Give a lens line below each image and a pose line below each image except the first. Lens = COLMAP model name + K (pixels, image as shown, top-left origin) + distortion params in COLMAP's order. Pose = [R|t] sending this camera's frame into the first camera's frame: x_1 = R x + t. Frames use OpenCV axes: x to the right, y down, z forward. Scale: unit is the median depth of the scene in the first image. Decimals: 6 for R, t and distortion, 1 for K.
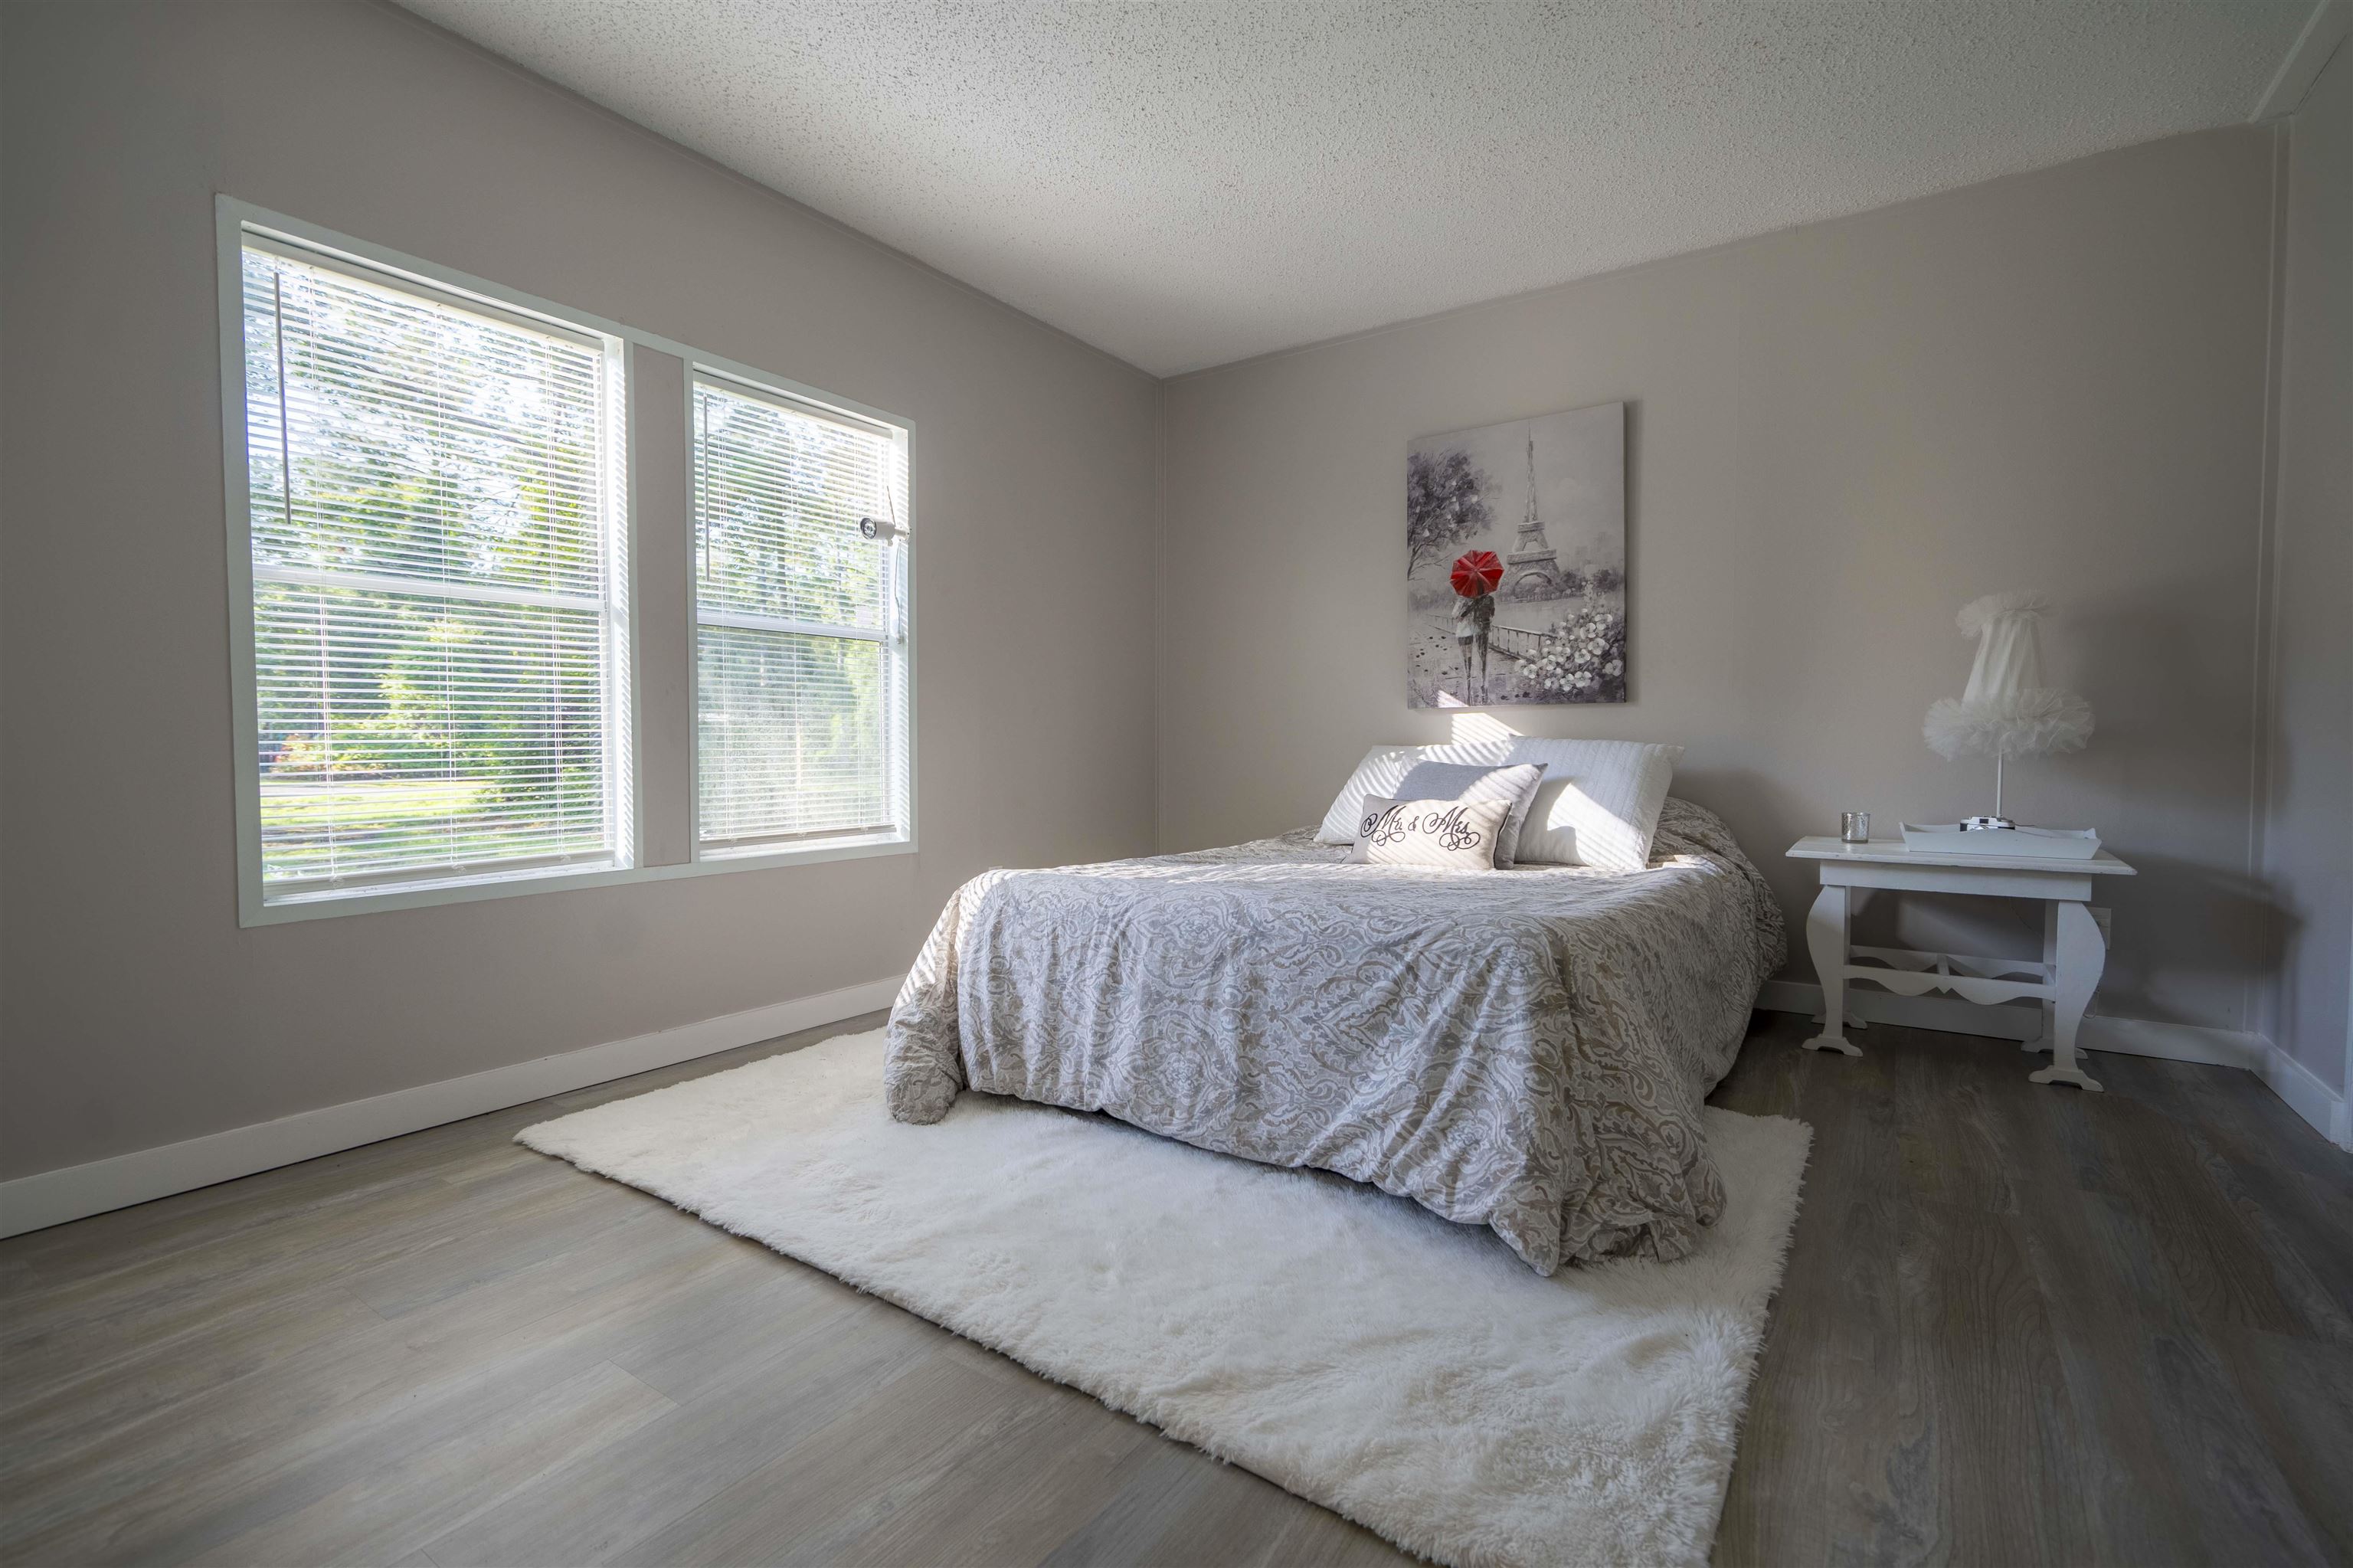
lens RADIAL K [[1049.5, 0, 1167.3], [0, 1049.5, 782.9], [0, 0, 1]] dist [-0.003104, 0.000774]
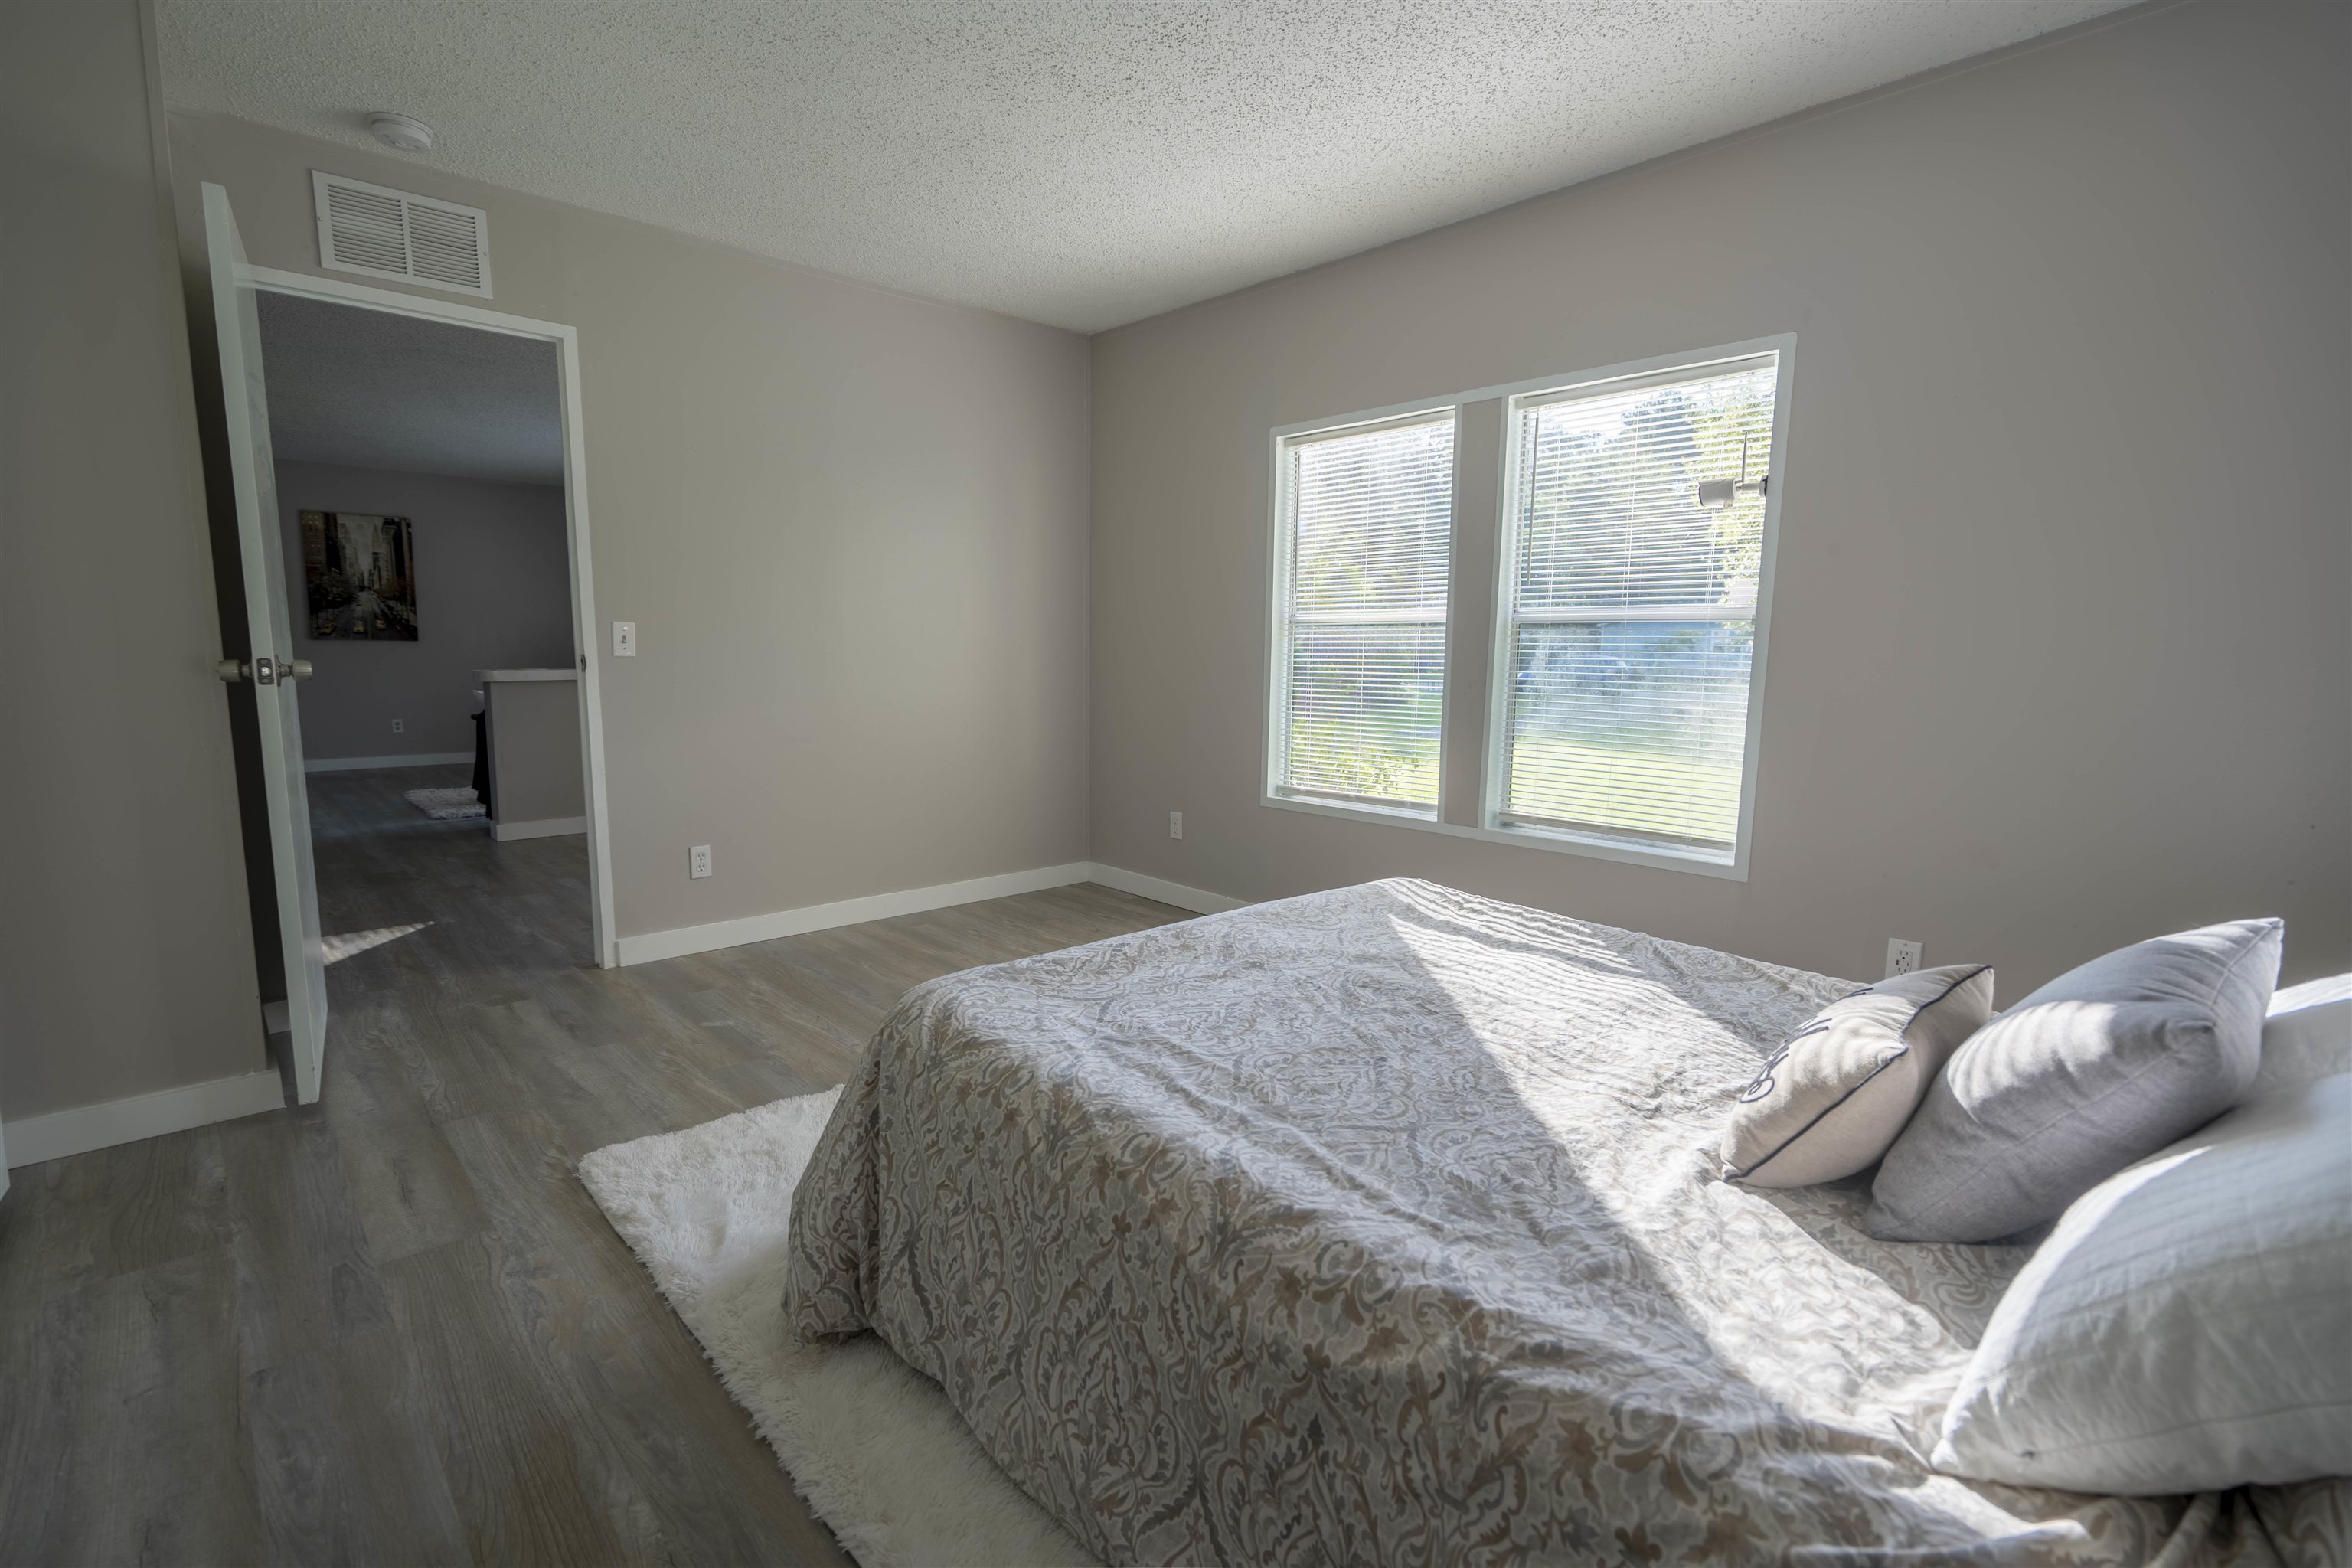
lens RADIAL K [[1027.5, 0, 1181.9], [0, 1027.5, 801.4], [0, 0, 1]] dist [-0.027187, 0.000061]
pose [[-0.191100, 0.139886, -0.971552, 0.993013], [-0.053904, 0.986804, 0.152685, -0.149118], [0.980089, 0.081549, -0.181038, 1.153367]]
